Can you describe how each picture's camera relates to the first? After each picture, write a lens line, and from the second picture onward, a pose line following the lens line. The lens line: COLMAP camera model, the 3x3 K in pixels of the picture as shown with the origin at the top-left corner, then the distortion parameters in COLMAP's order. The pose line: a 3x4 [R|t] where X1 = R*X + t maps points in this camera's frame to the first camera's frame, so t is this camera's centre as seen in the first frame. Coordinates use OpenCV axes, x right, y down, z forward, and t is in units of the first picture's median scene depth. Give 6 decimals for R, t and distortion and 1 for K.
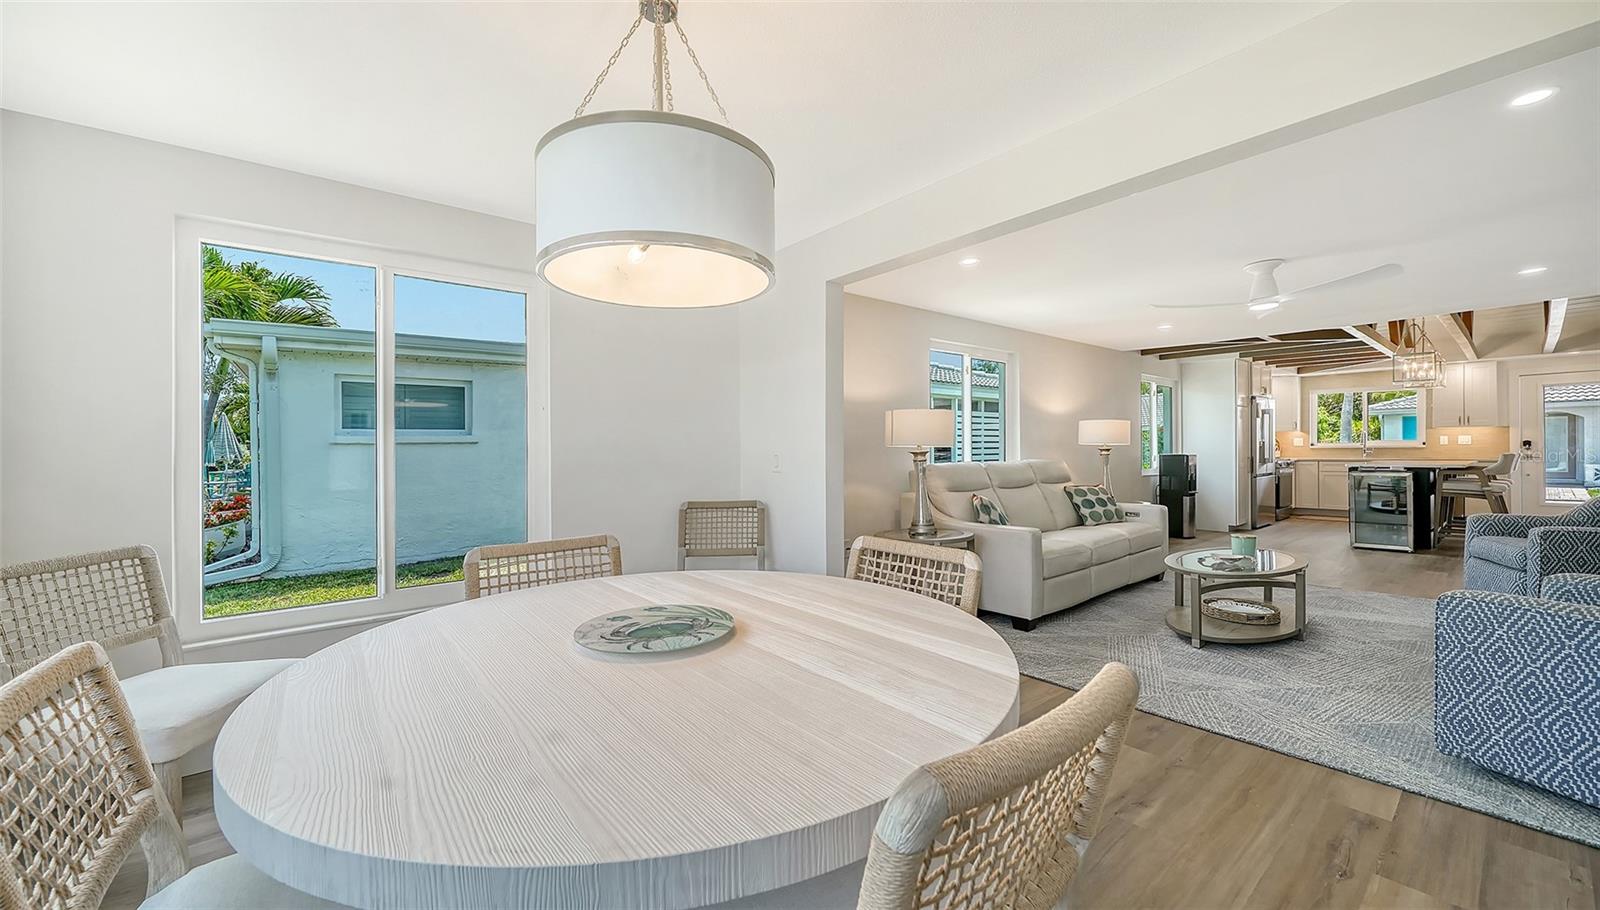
lens RADIAL K [[583.3, 0, 786.8], [0, 583.3, 462.3], [0, 0, 1]] dist [-0.006442, -0.000438]
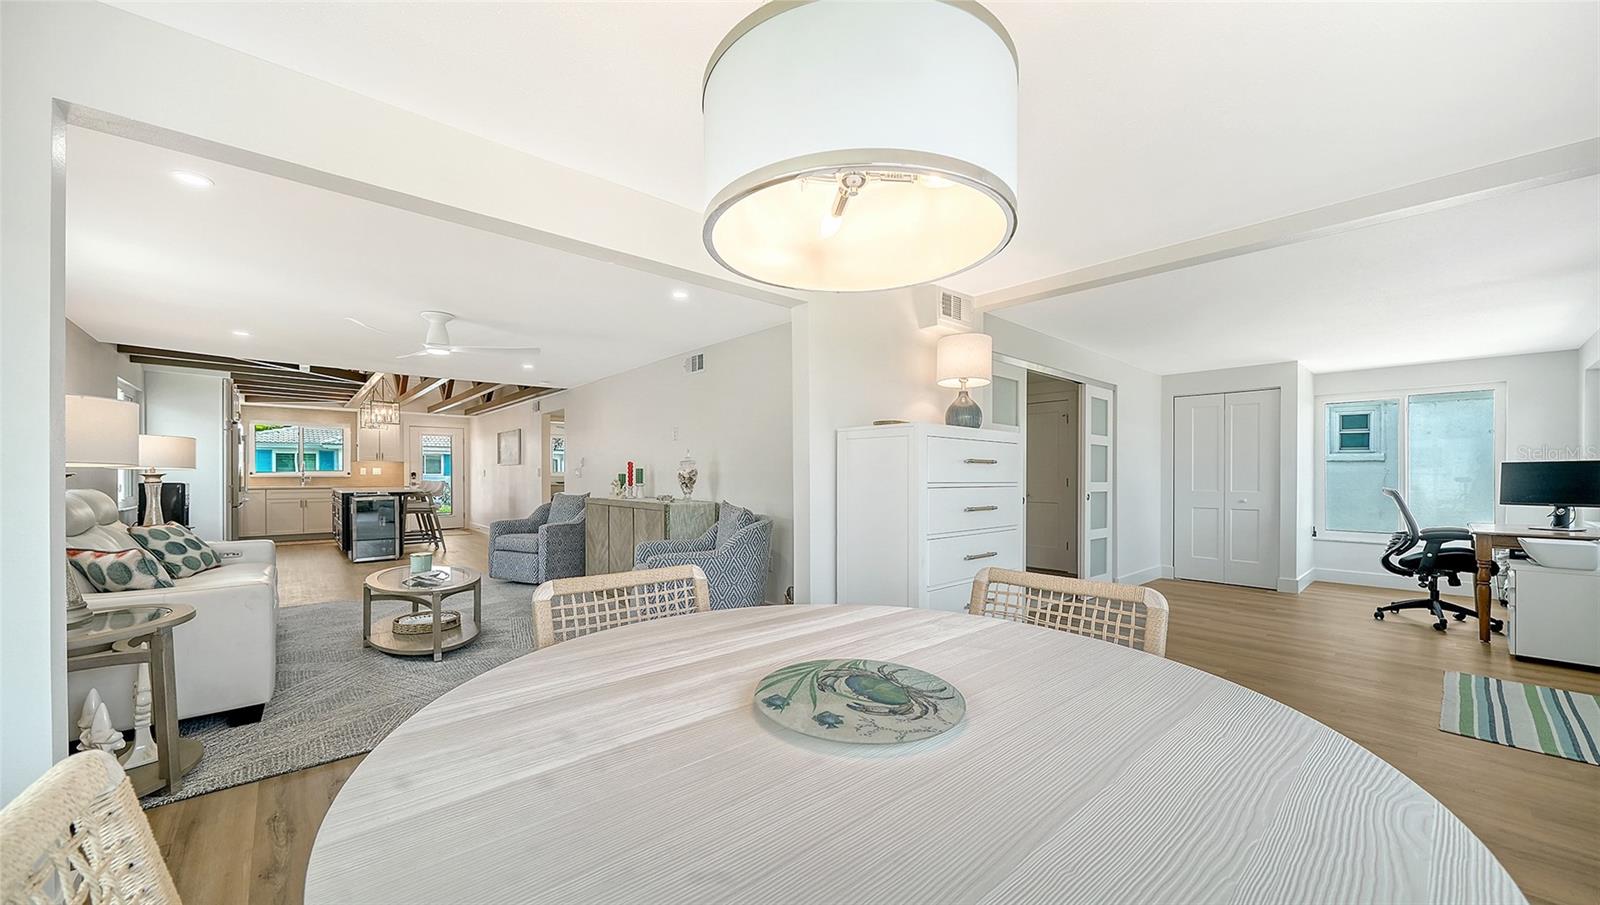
lens RADIAL K [[563.1, 0, 775.8], [0, 563.1, 487.7], [0, 0, 1]] dist [-0.001945, -0.000088]
pose [[-0.012989, -0.011251, 0.999852, -0.238054], [0.018347, 0.999766, 0.011488, 0.000013], [-0.999747, 0.018494, -0.012780, 0.276726]]
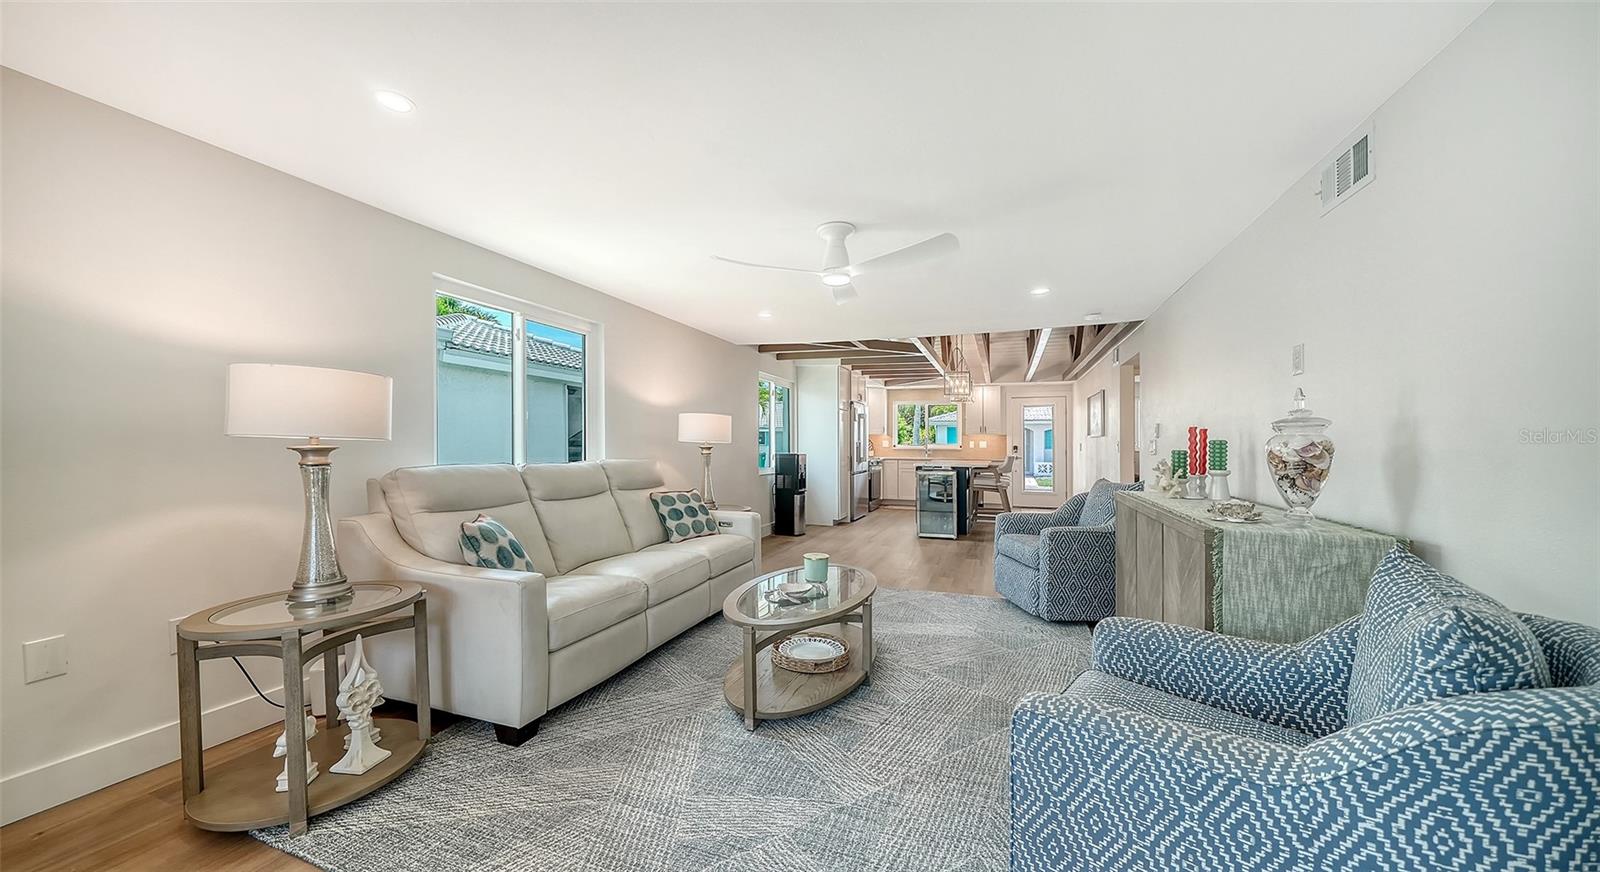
lens RADIAL K [[573.6, 0, 786.2], [0, 573.6, 444.1], [0, 0, 1]] dist [0.001740, 0.000045]
pose [[0.855795, 0.019563, 0.516945, 0.266631], [-0.008005, 0.999666, -0.024578, -0.009772], [-0.517253, 0.016896, 0.855666, 0.264405]]
